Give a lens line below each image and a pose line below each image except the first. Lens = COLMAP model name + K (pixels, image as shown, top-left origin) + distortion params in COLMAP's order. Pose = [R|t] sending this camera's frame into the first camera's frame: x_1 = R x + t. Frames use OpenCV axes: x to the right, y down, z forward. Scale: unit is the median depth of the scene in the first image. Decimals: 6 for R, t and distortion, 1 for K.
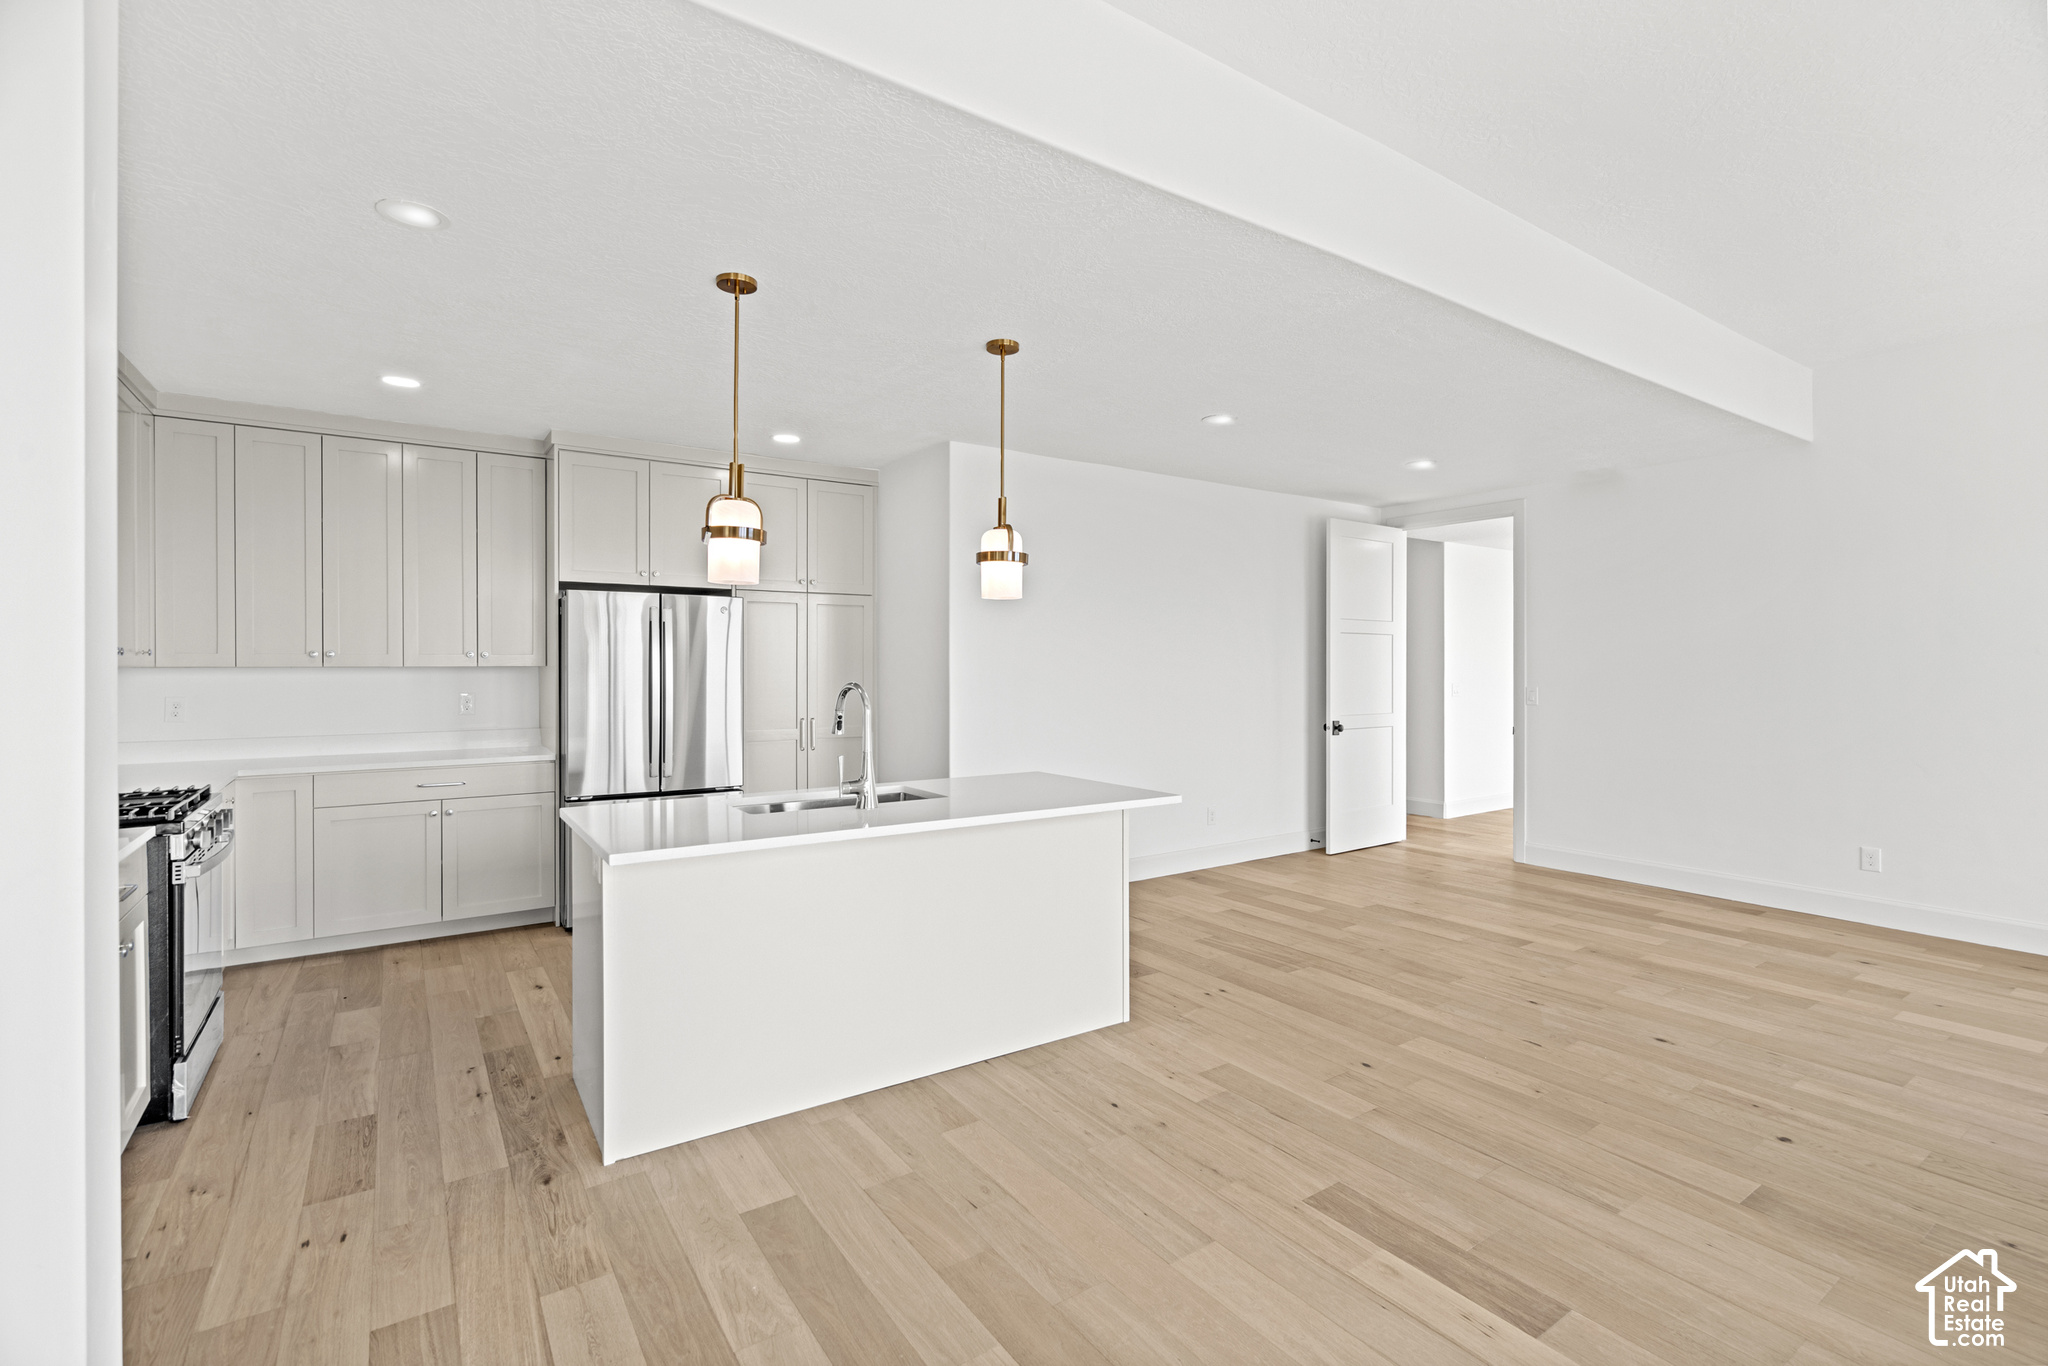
lens RADIAL K [[939.8, 0, 1033.6], [0, 939.8, 667.9], [0, 0, 1]] dist [-0.003165, 0.001503]
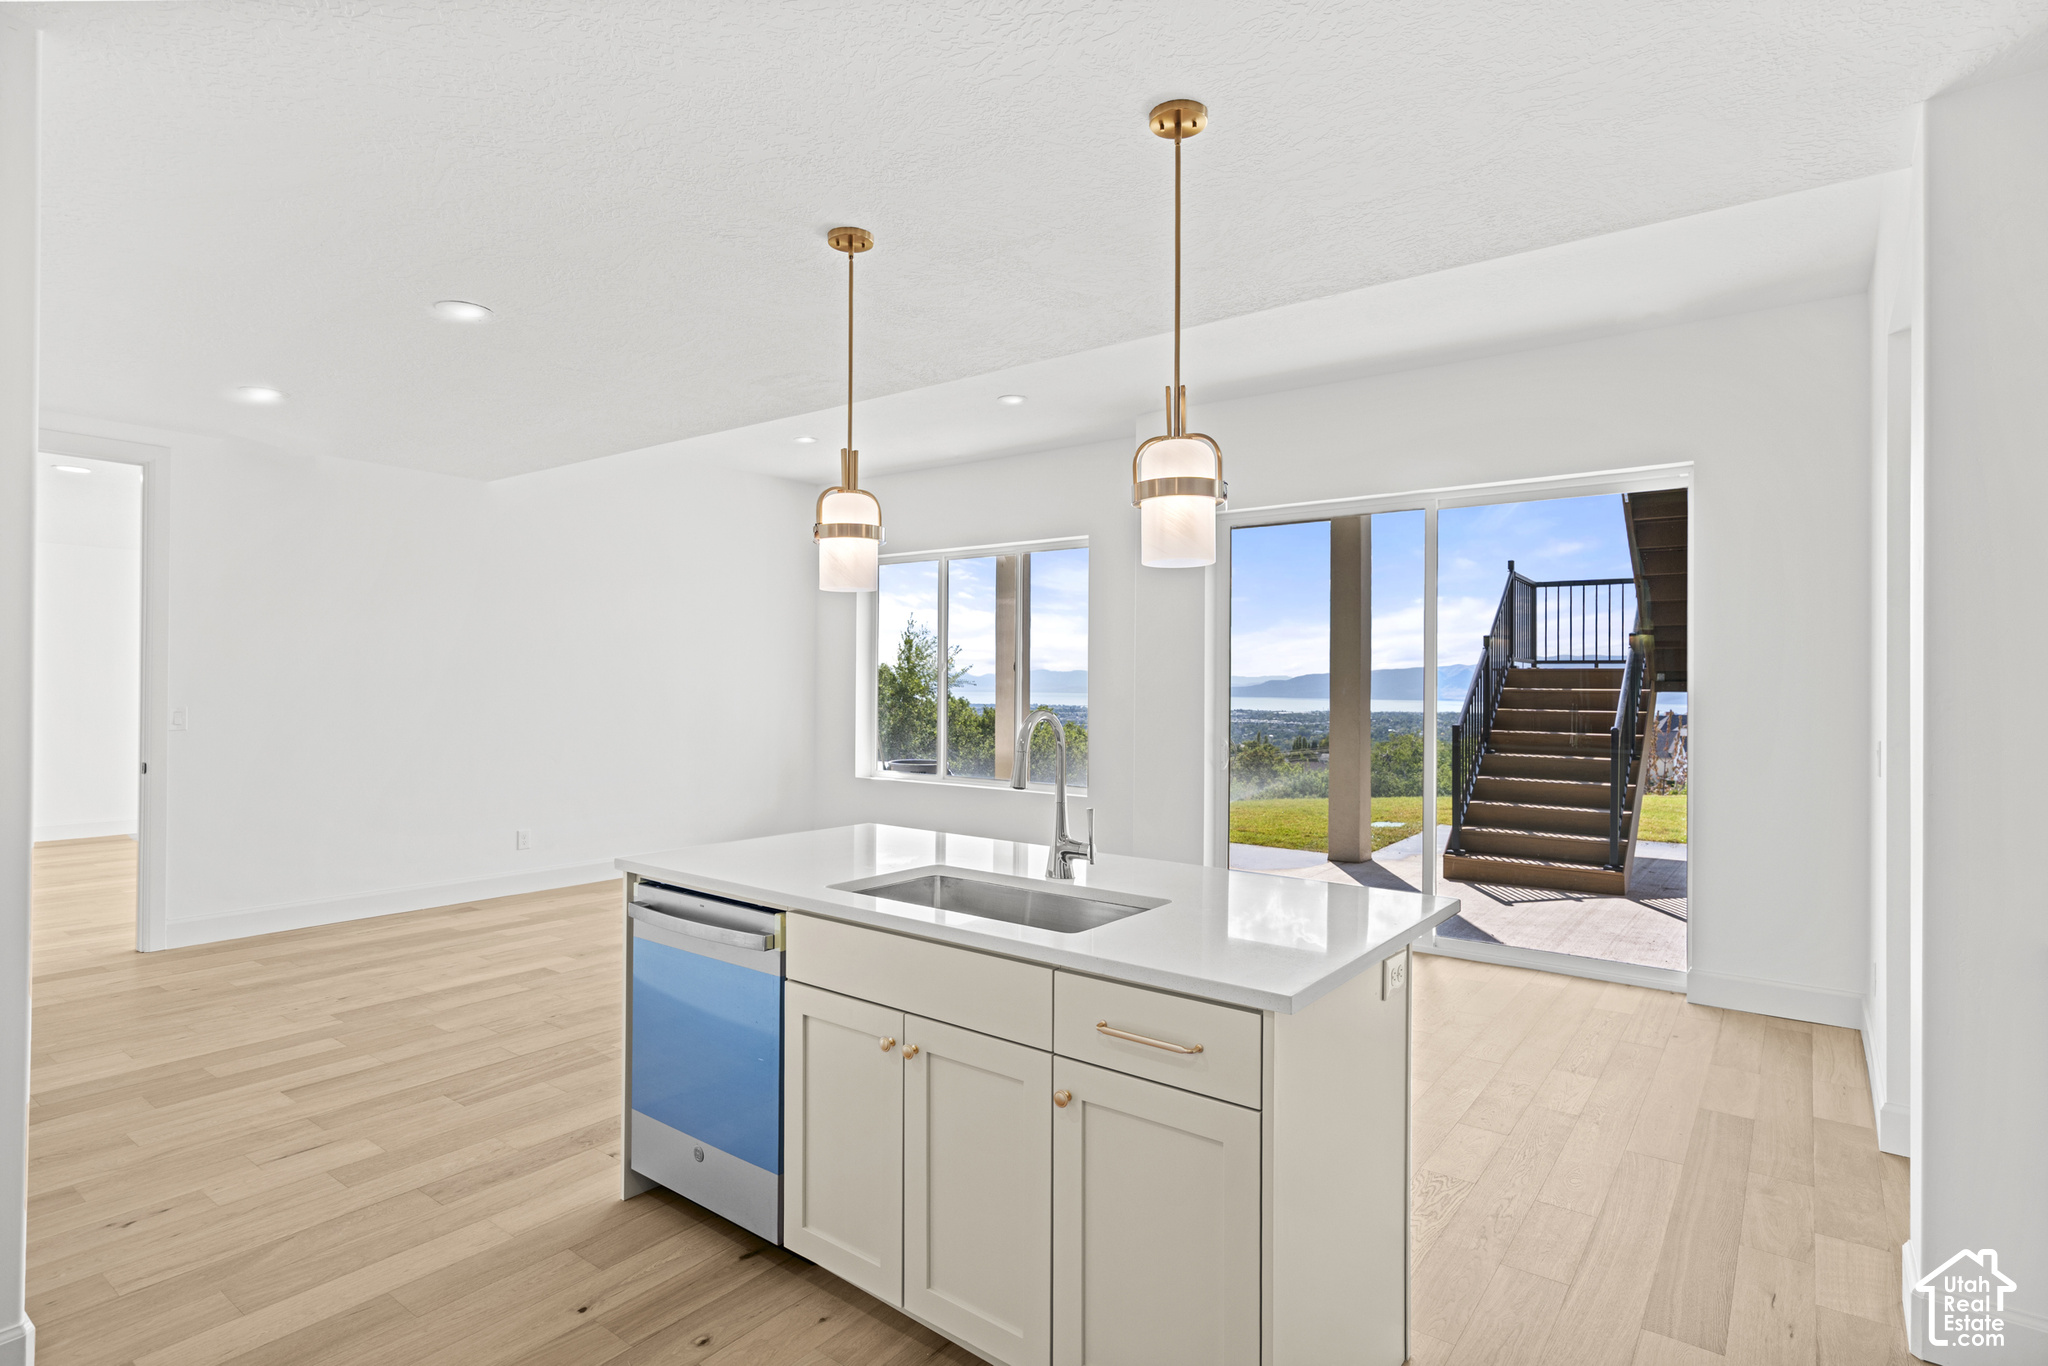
lens RADIAL K [[1036.2, 0, 1034.8], [0, 1036.2, 683.2], [0, 0, 1]] dist [0.014206, 0.001266]
pose [[-0.322471, -0.003963, 0.946571, -0.894511], [-0.009430, 0.999955, 0.000974, -0.010584], [-0.946533, -0.008612, -0.322493, 1.201307]]
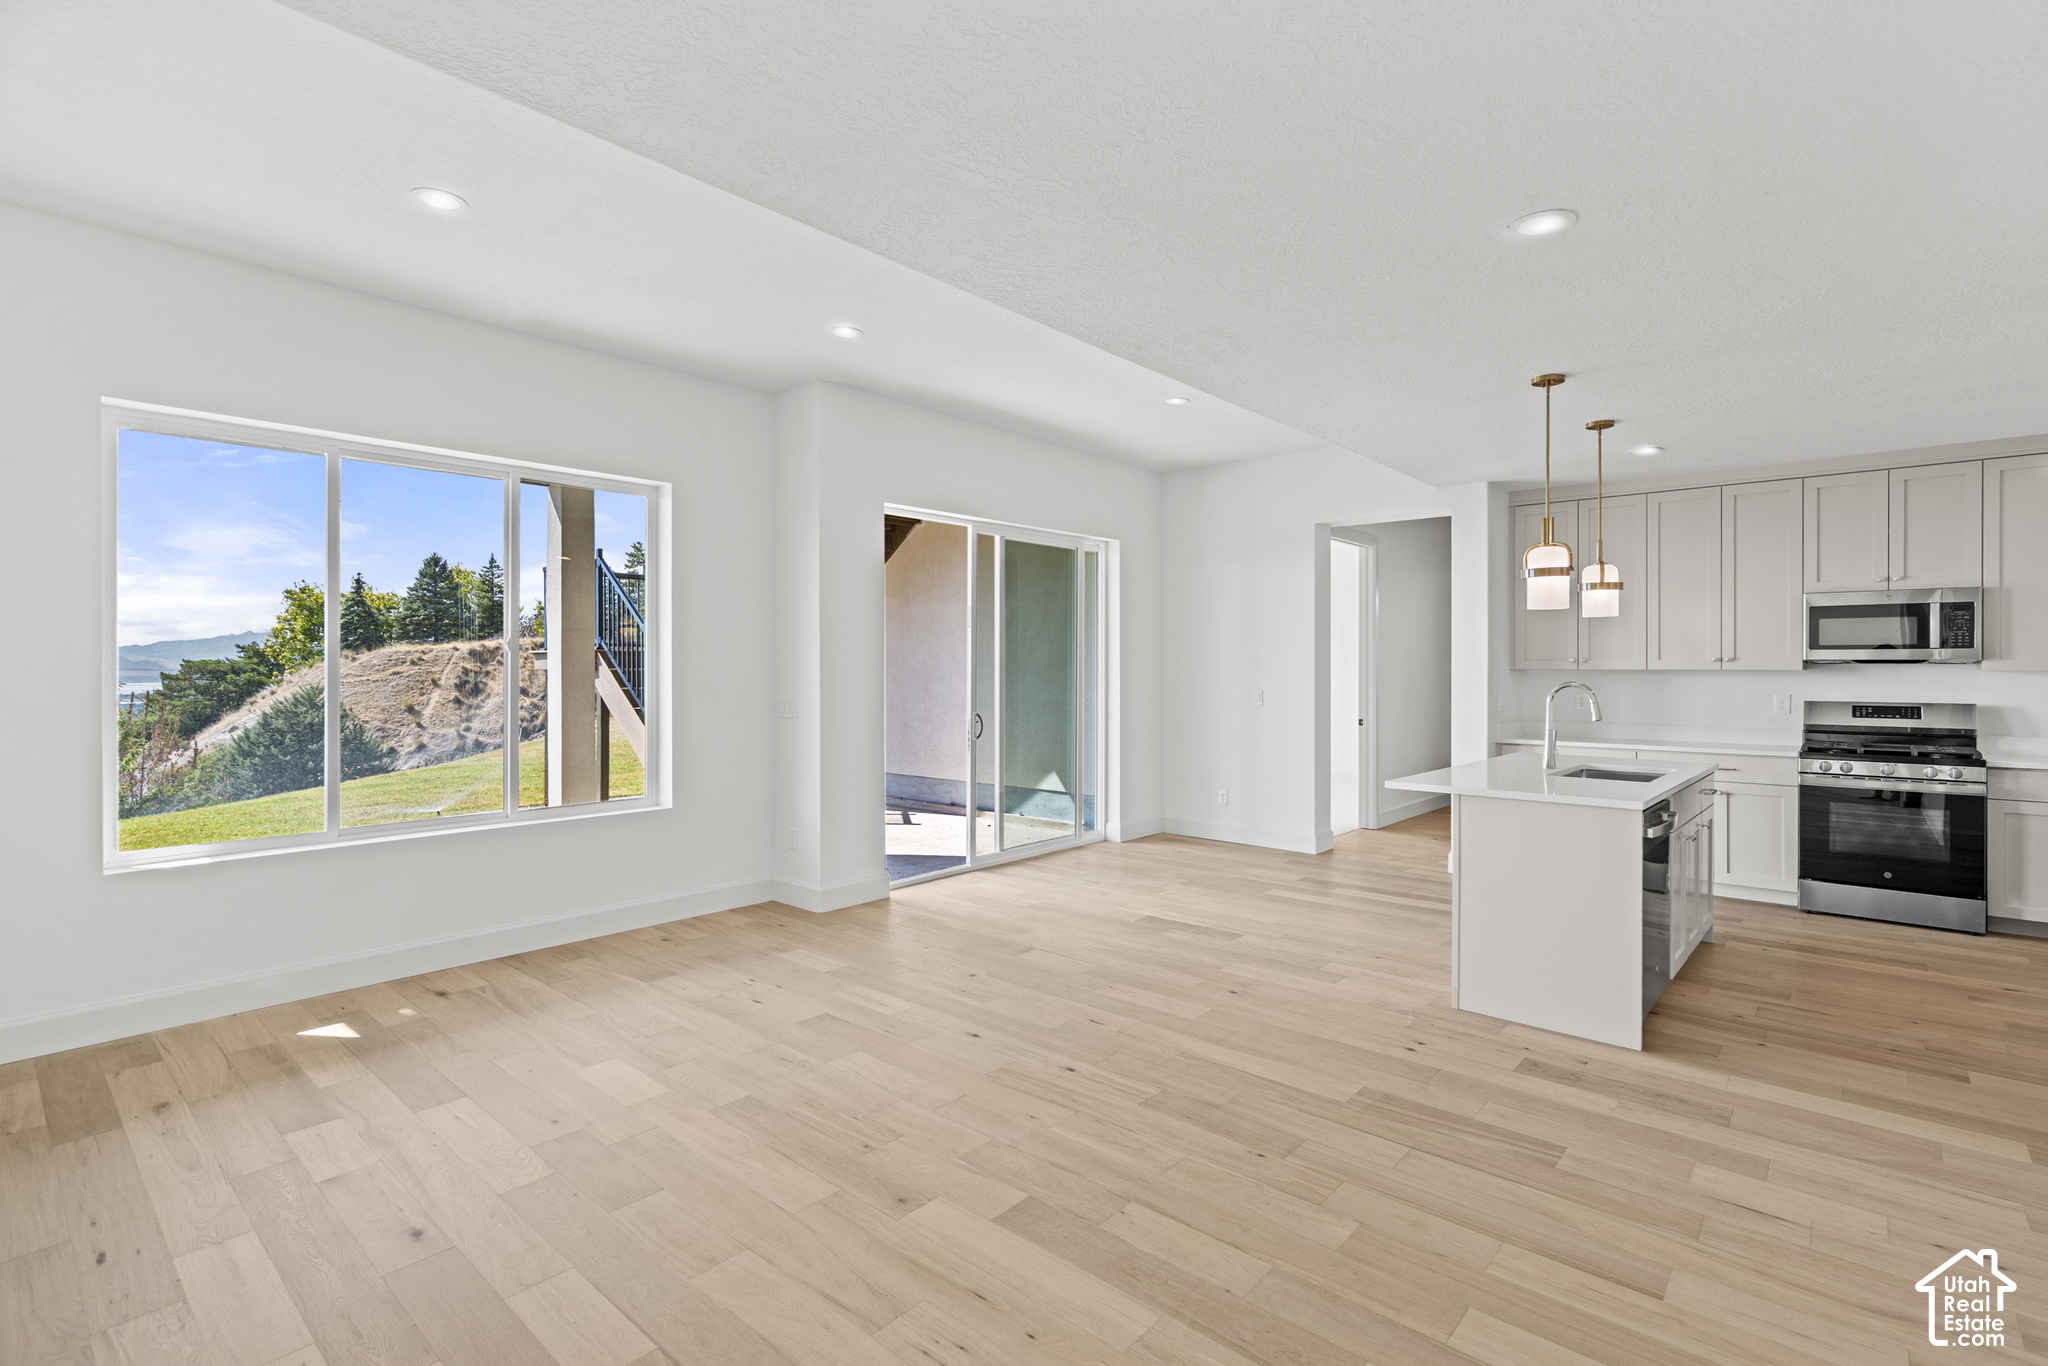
lens RADIAL K [[939.8, 0, 1034.2], [0, 939.8, 666.6], [0, 0, 1]] dist [-0.003165, 0.001503]
pose [[-0.971818, 0.000503, -0.235733, 0.870558], [0.000239, 0.999999, 0.001149, -0.008744], [0.235734, 0.001061, -0.971817, 2.068008]]
